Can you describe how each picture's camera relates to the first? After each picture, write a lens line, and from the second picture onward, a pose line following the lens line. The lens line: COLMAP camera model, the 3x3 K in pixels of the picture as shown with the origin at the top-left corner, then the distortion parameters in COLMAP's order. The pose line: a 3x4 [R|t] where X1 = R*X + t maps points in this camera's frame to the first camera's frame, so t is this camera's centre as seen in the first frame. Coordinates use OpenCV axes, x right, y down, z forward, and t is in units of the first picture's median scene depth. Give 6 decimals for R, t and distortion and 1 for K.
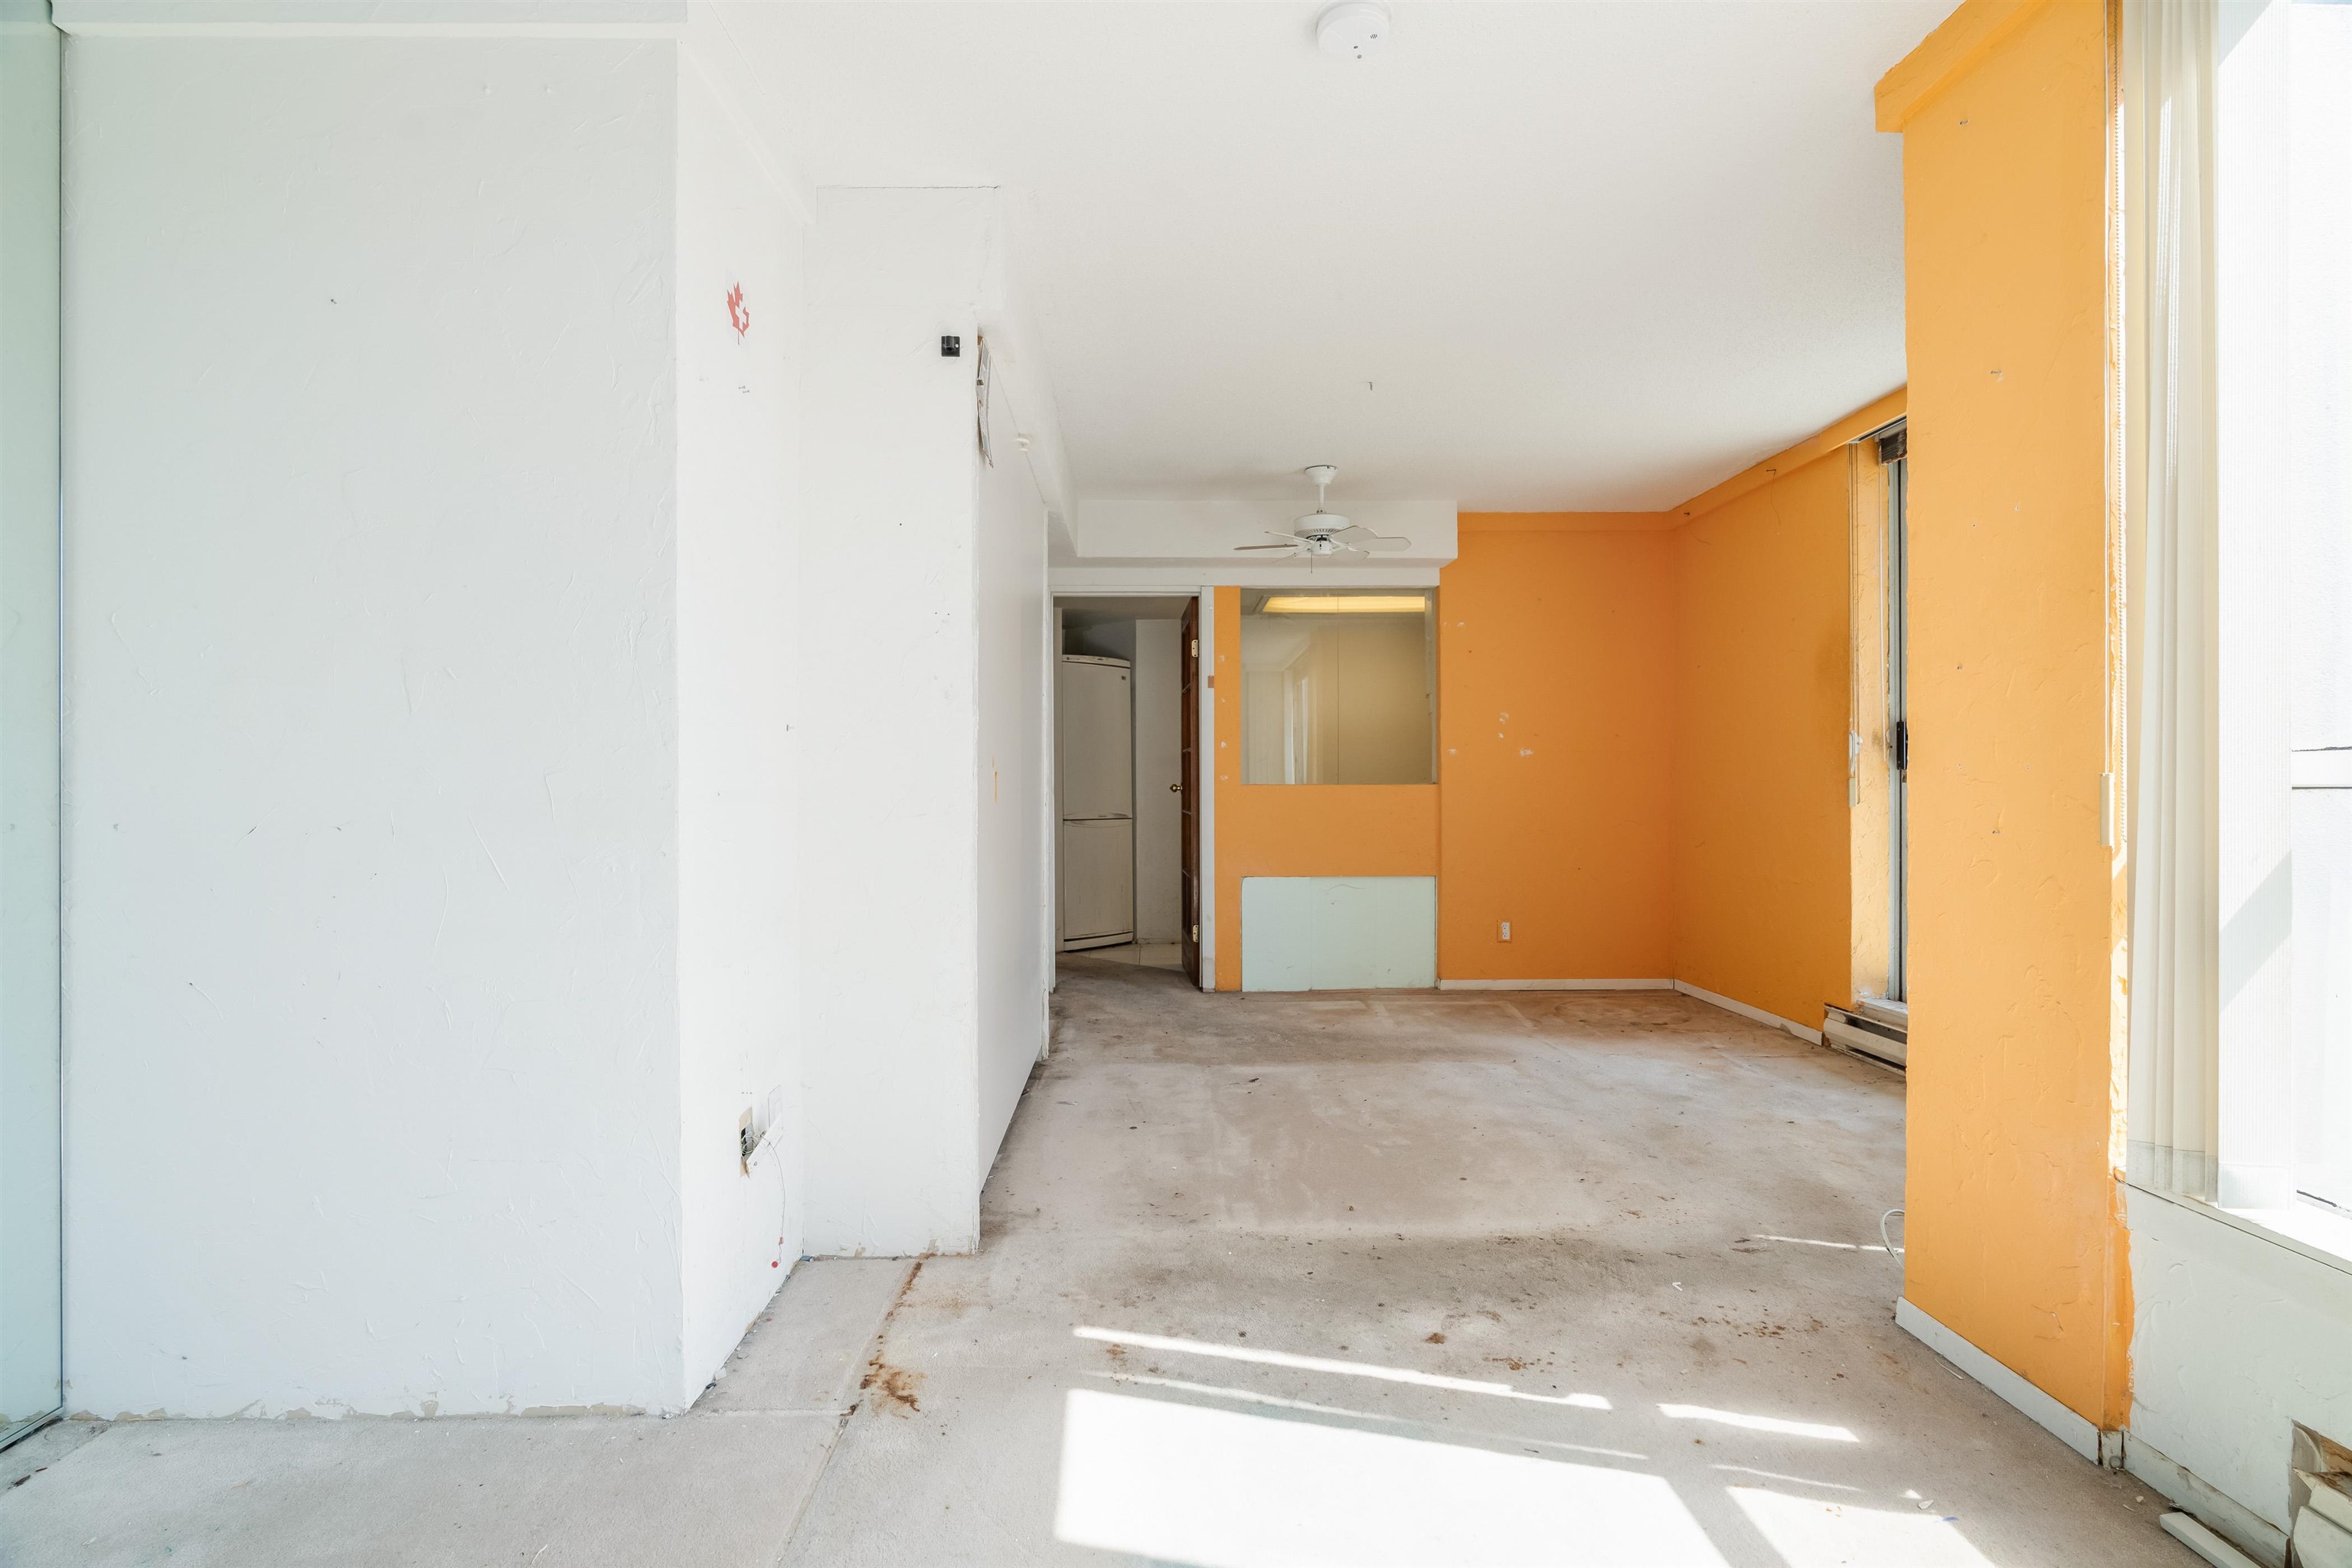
lens RADIAL K [[1060.6, 0, 1176.0], [0, 1060.6, 784.0], [0, 0, 1]] dist [-0.011382, 0.004877]
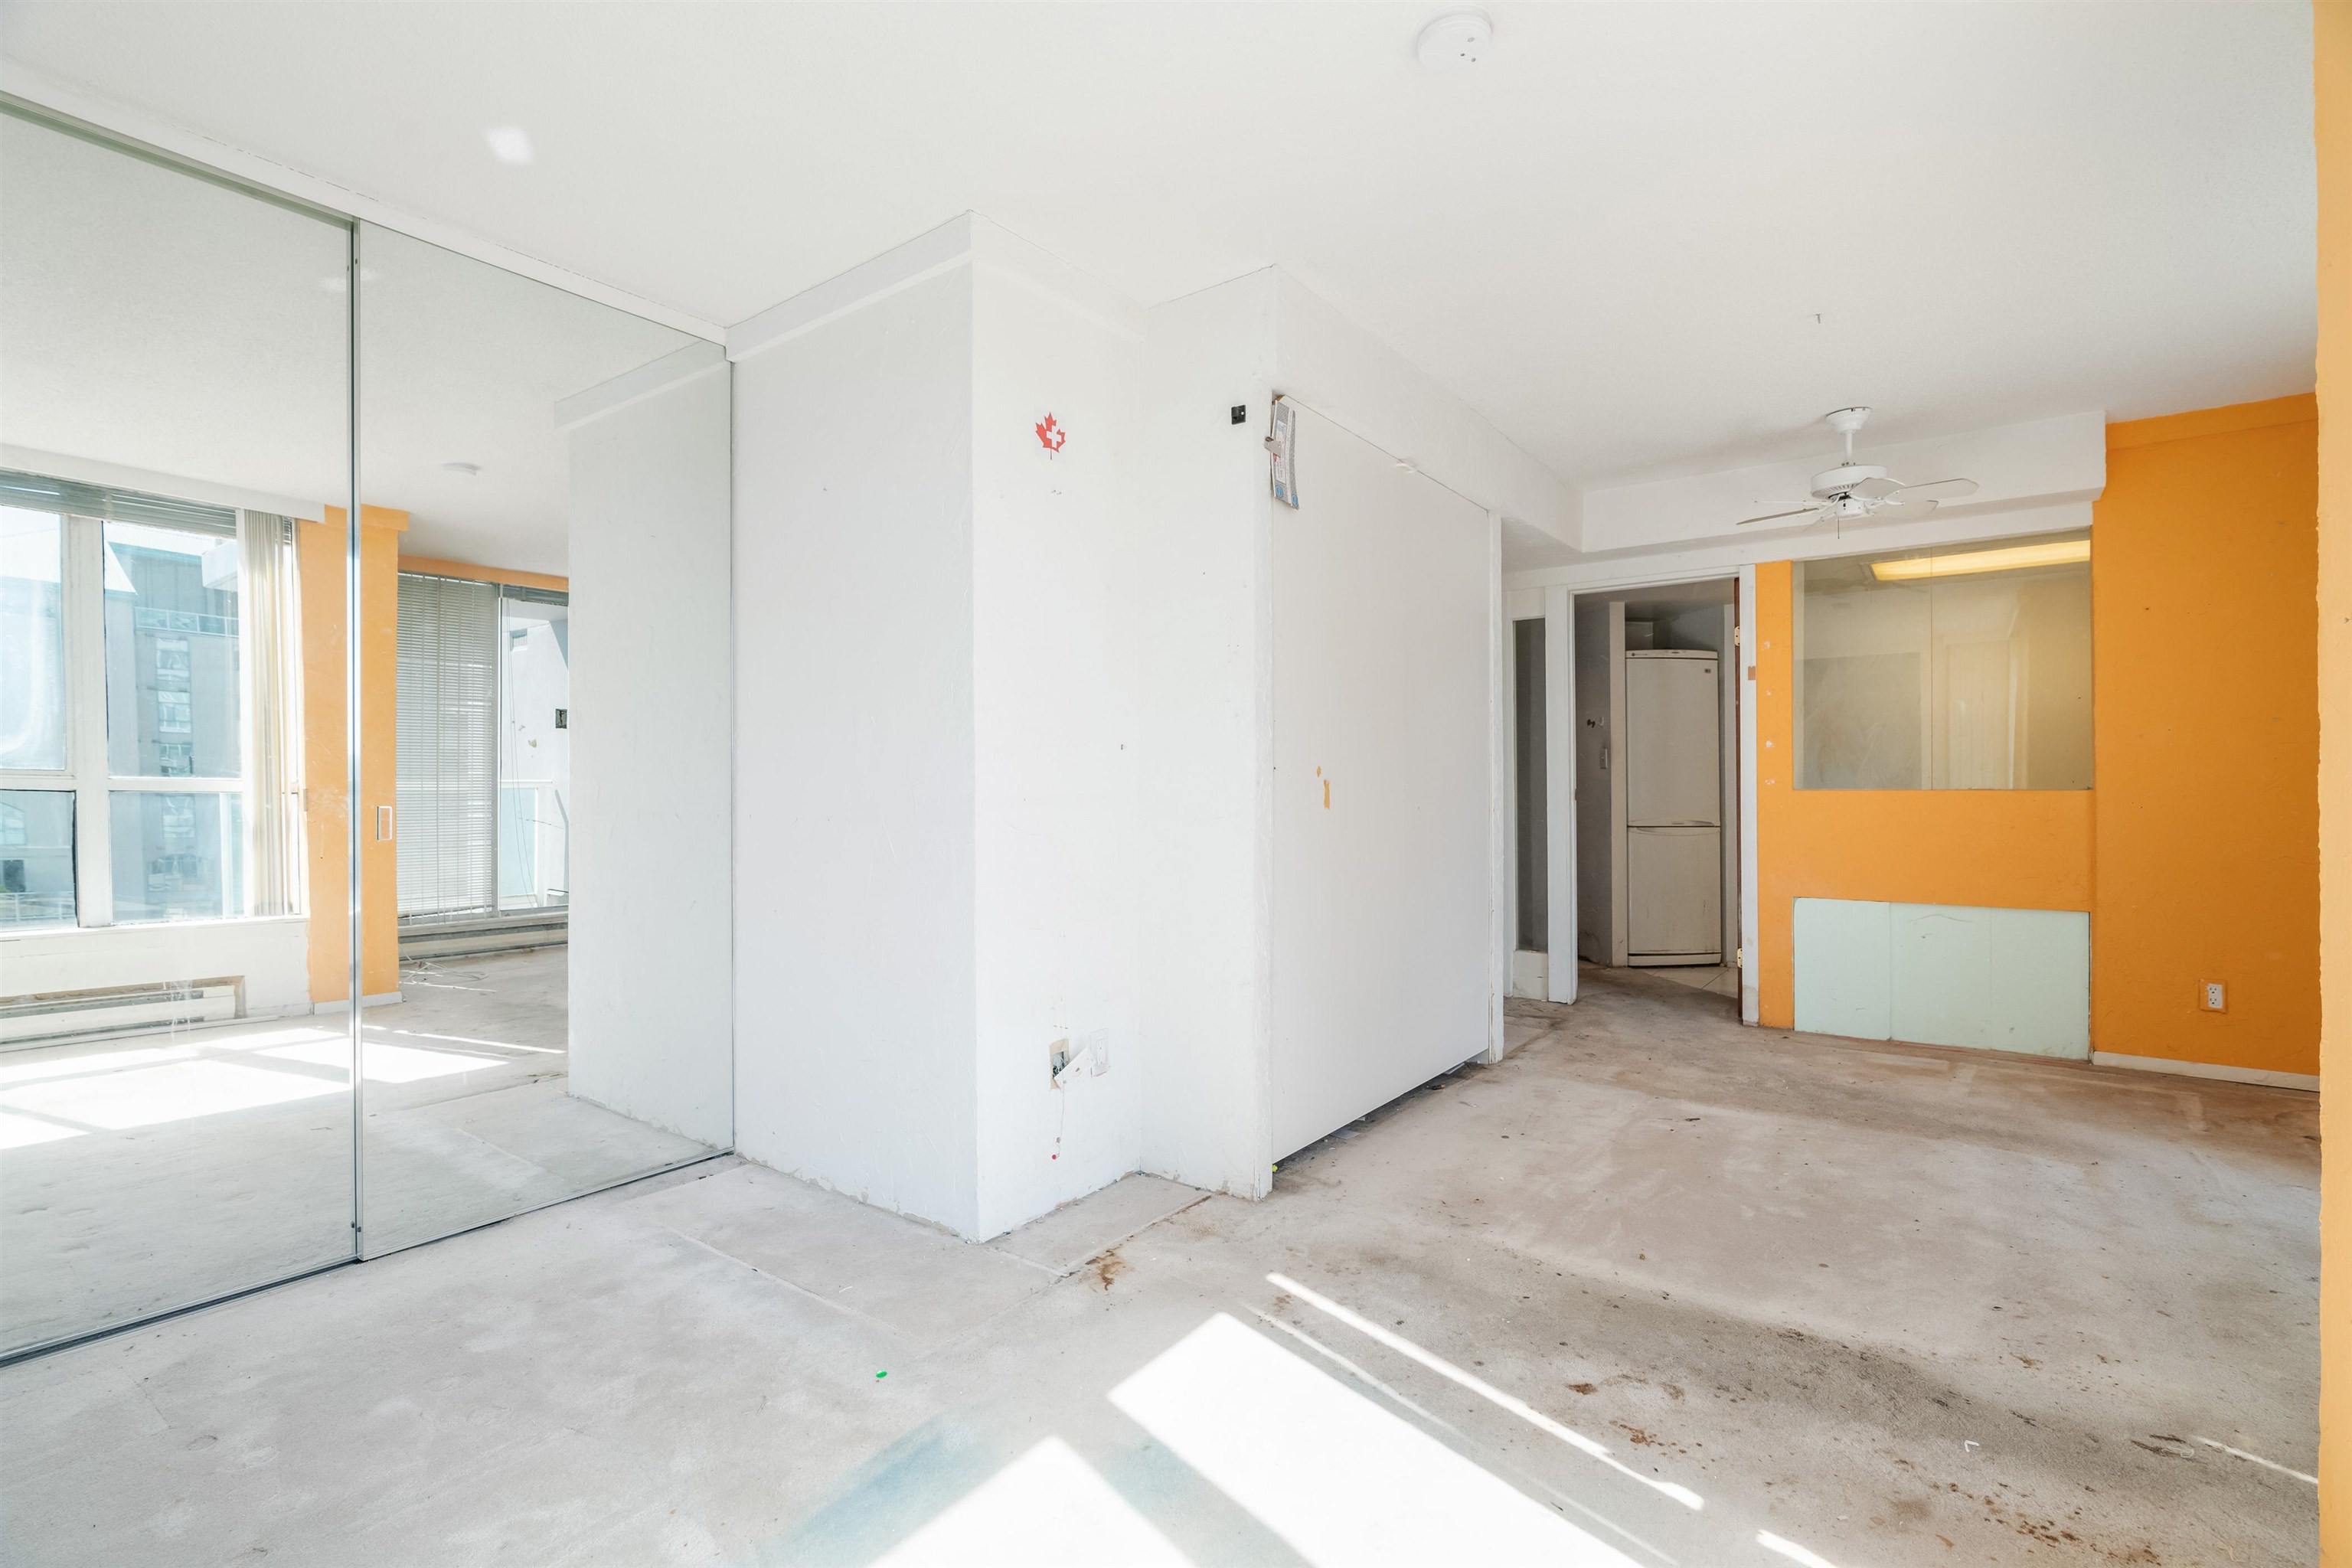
lens RADIAL K [[1060.6, 0, 1176.0], [0, 1060.6, 784.0], [0, 0, 1]] dist [-0.011382, 0.004877]
pose [[0.796448, -0.000993, -0.604707, 0.383973], [-0.000225, 0.999998, -0.001939, -0.005075], [0.604708, 0.001680, 0.796446, 0.028635]]
